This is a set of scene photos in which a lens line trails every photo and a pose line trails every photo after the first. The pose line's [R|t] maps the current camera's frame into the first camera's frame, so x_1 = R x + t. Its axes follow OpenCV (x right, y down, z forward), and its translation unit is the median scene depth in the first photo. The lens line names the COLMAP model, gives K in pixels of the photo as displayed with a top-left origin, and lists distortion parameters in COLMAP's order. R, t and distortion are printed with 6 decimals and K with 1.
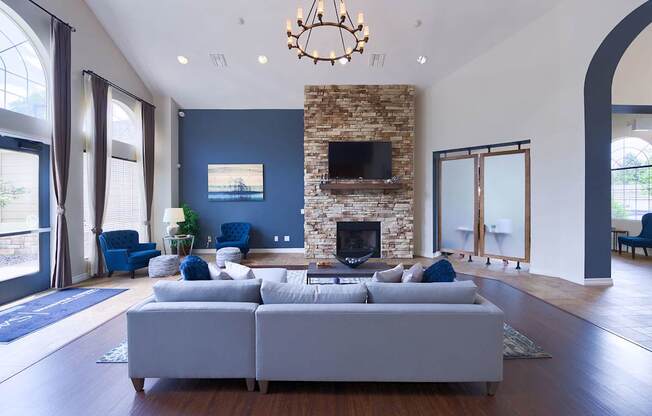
lens RADIAL K [[263.6, 0, 319.8], [0, 263.6, 197.8], [0, 0, 1]] dist [-0.003900, 0.001079]
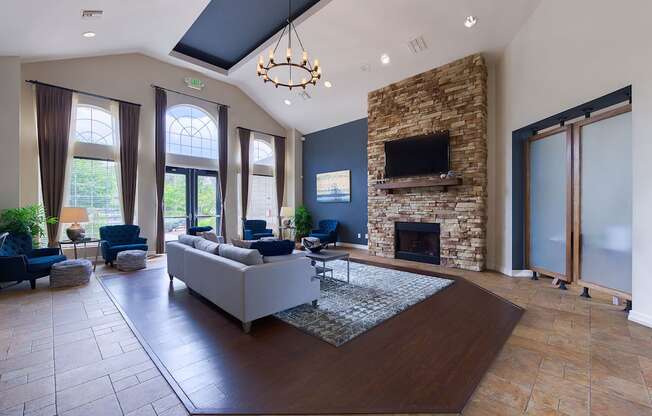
lens RADIAL K [[263.6, 0, 317.7], [0, 263.6, 206.3], [0, 0, 1]] dist [-0.003900, 0.001079]
pose [[0.711073, 0.001988, -0.703116, 0.556727], [-0.001886, 0.999998, 0.000920, 0.033273], [0.703116, 0.000671, 0.711075, 0.096316]]
